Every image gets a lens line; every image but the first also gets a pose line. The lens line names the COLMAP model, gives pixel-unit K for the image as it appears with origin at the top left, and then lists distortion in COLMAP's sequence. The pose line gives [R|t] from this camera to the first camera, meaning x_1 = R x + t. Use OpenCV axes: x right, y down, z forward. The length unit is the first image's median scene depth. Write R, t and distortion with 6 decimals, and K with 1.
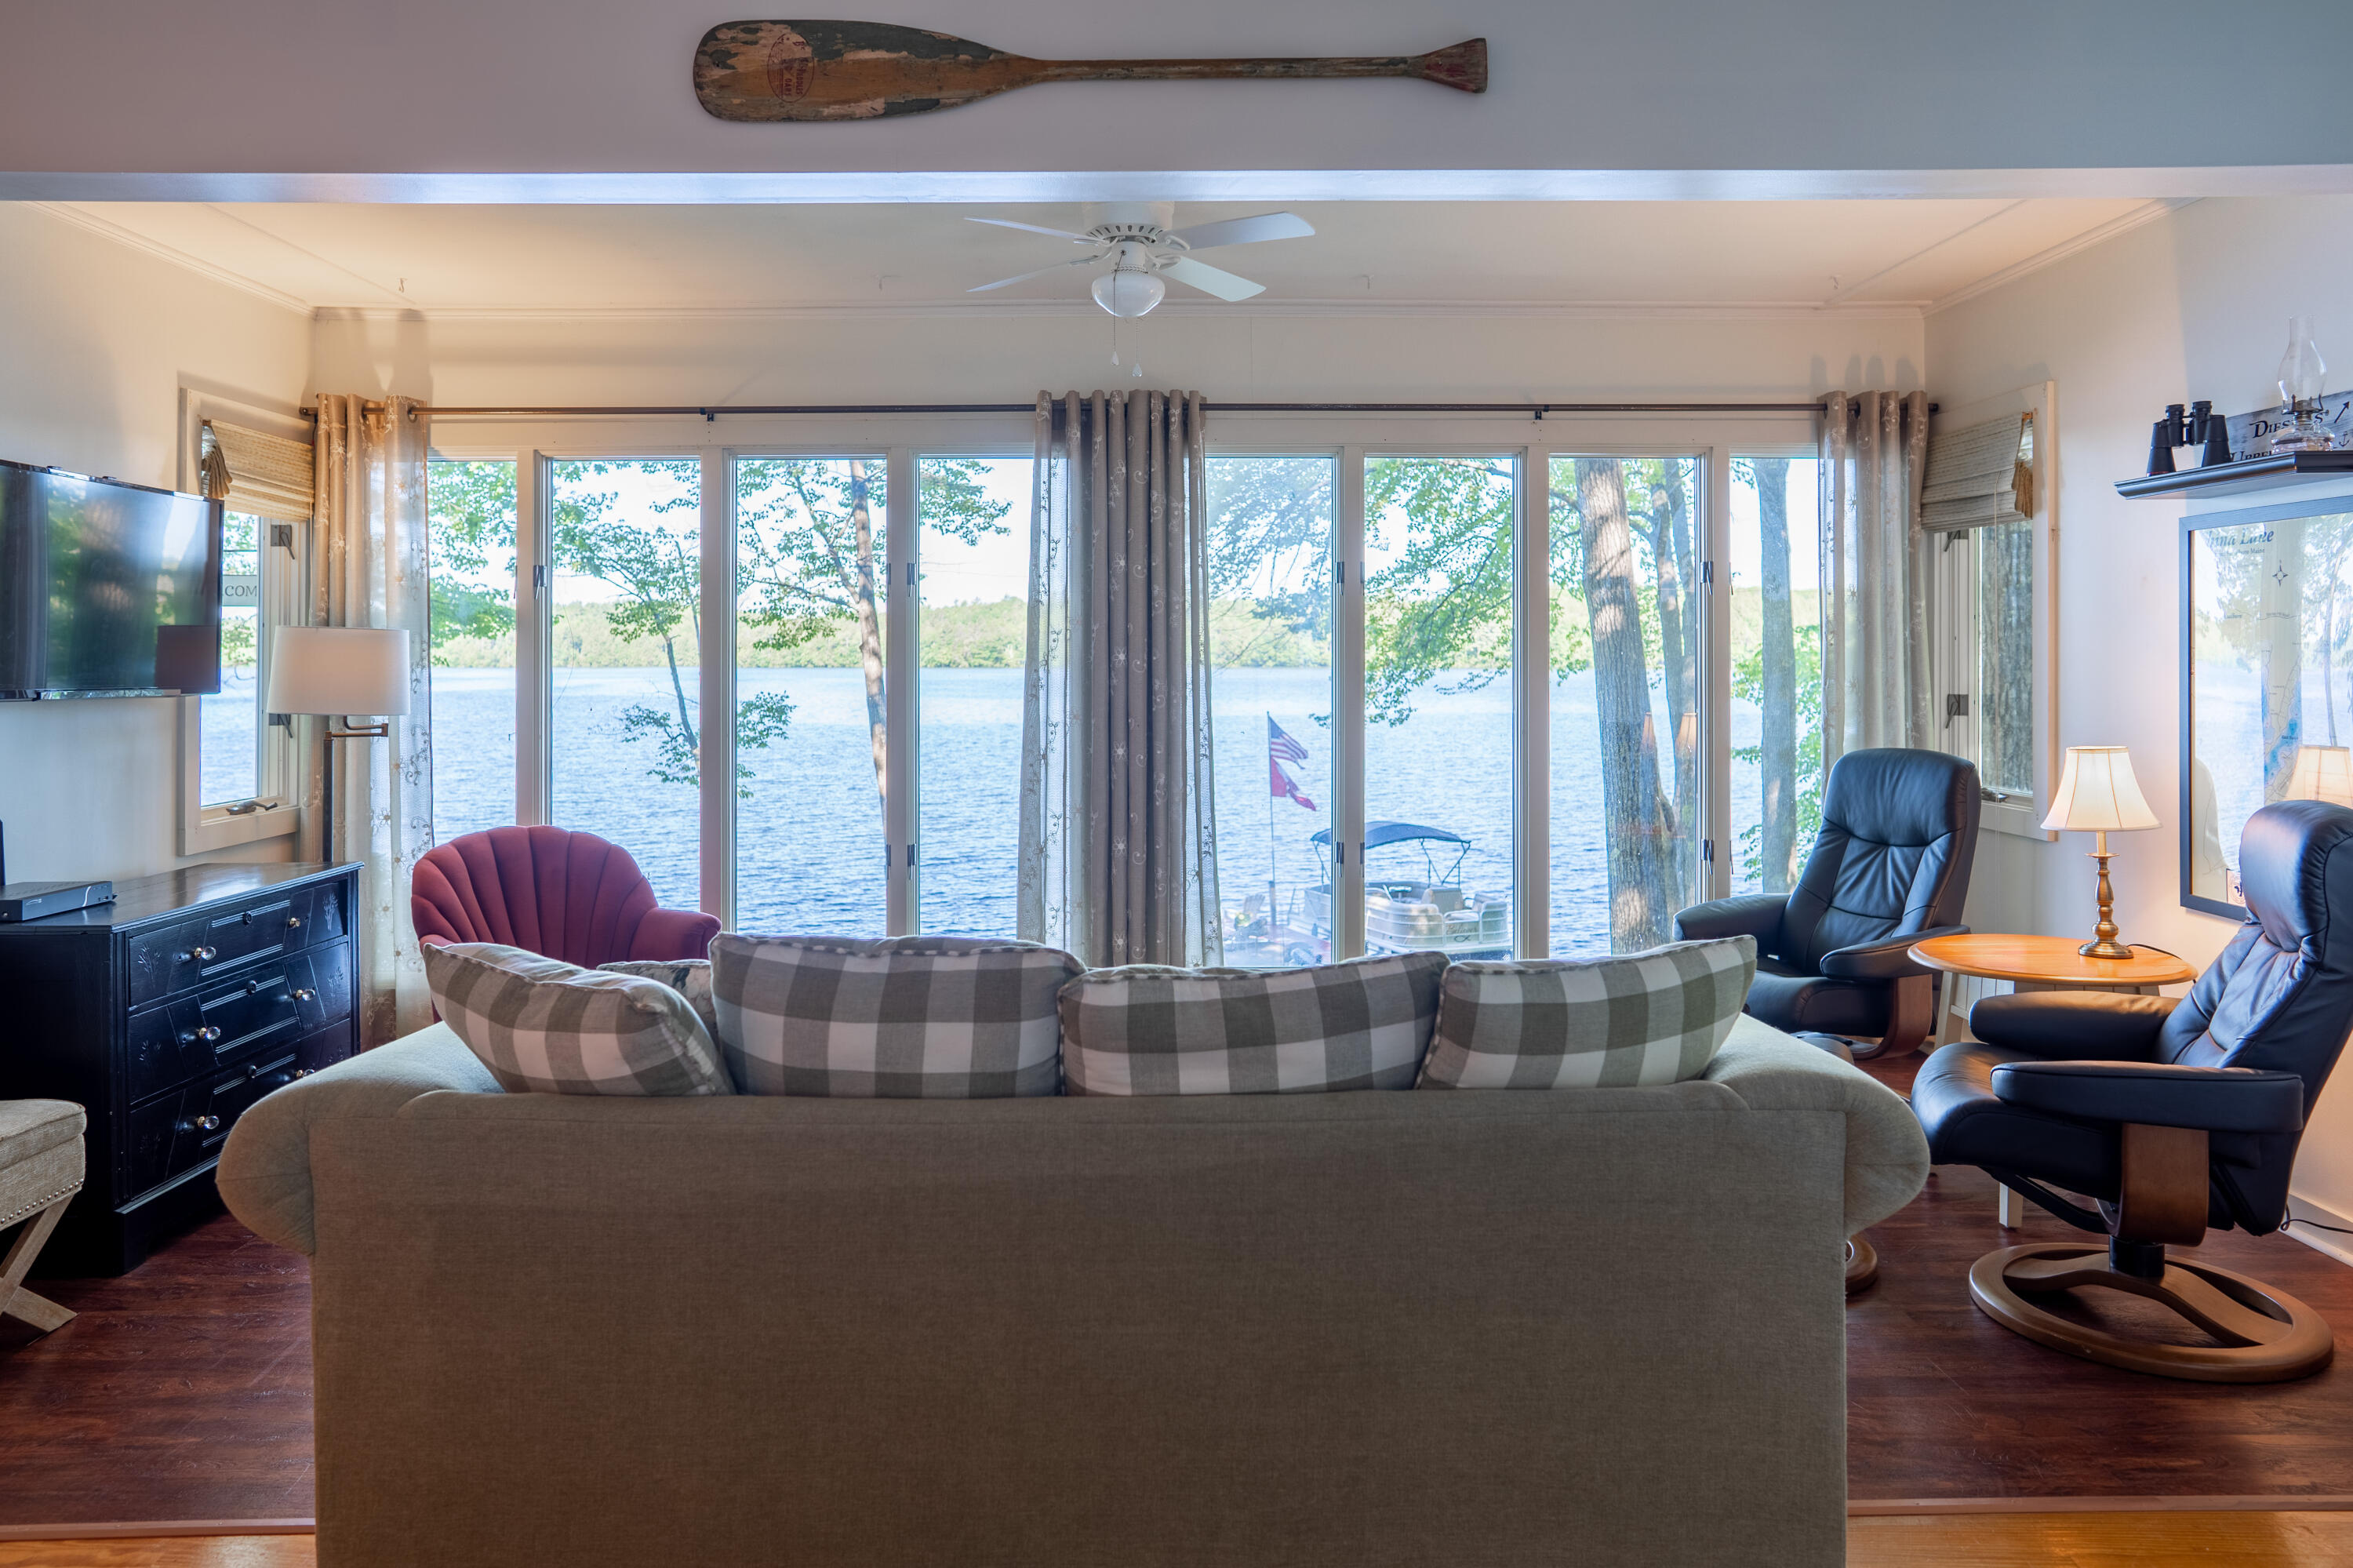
lens RADIAL K [[1590.8, 0, 1178.8], [0, 1590.8, 768.7], [0, 0, 1]] dist [-0.033911, 0.033878]
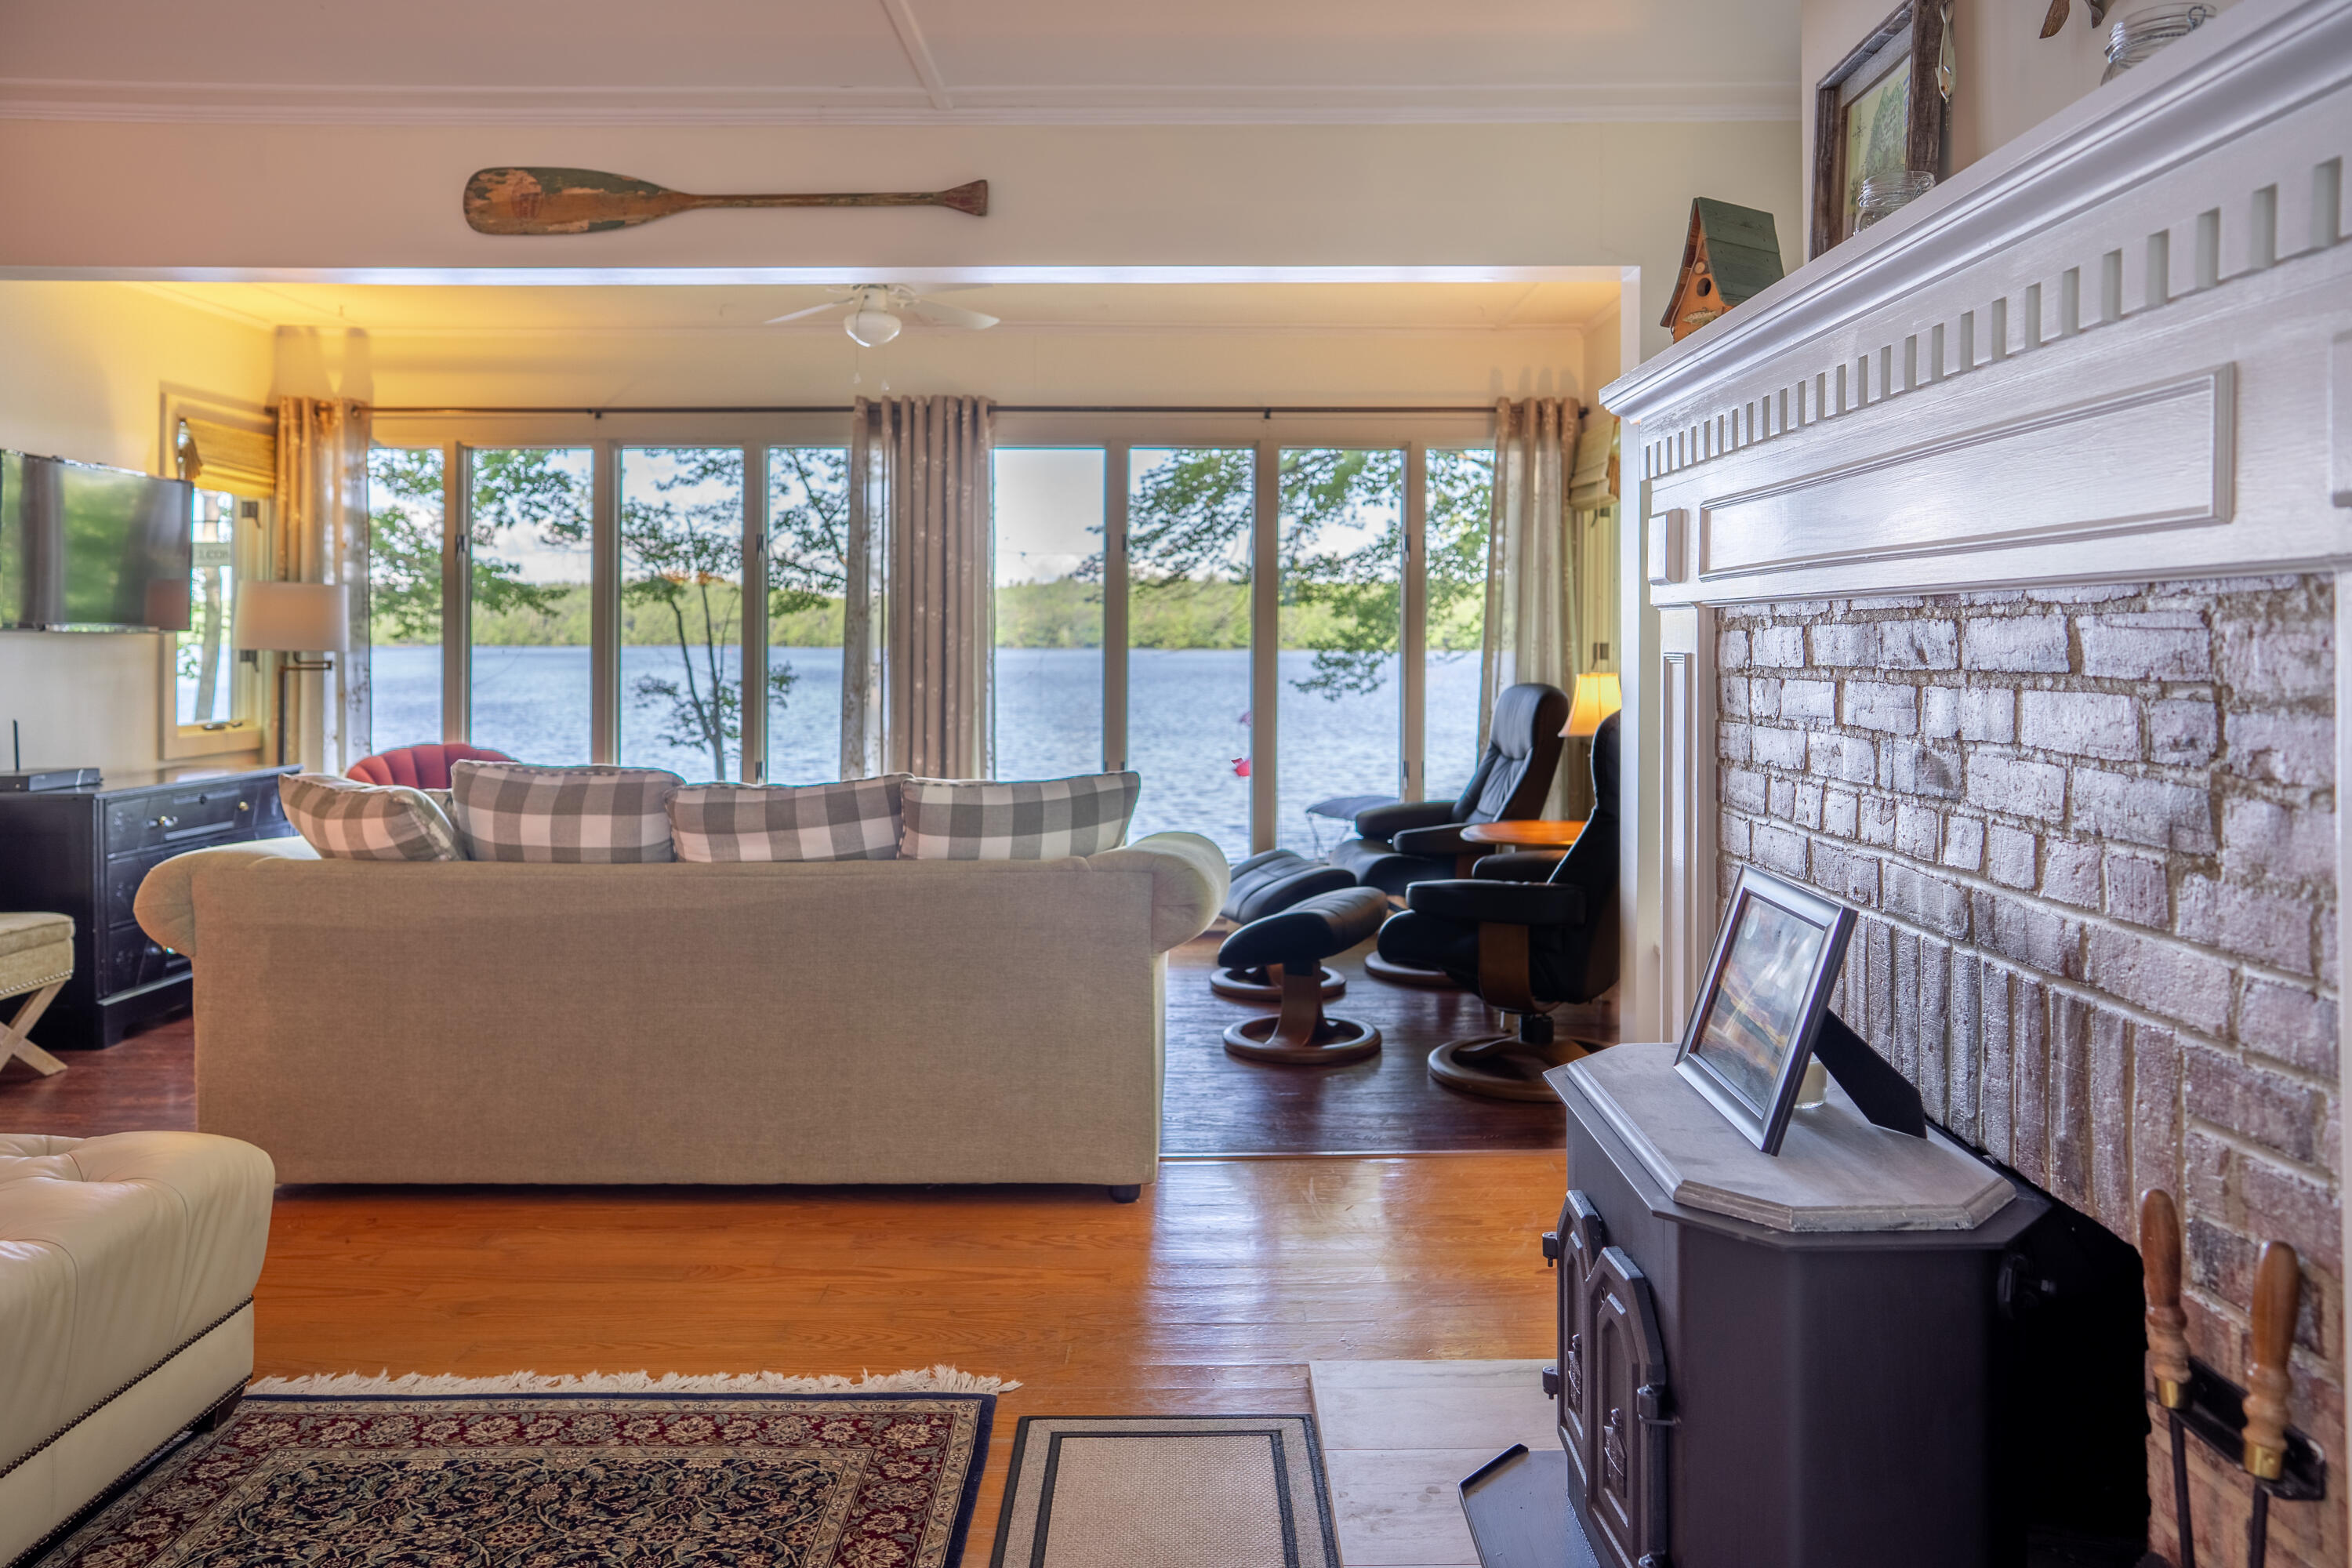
lens RADIAL K [[1590.0, 0, 1222.7], [0, 1590.0, 756.2], [0, 0, 1]] dist [-0.033911, 0.033878]
pose [[0.999988, 0.004597, -0.001771, 0.303994], [-0.004589, 0.999978, 0.004795, 0.056422], [0.001793, -0.004787, 0.999987, -0.365864]]
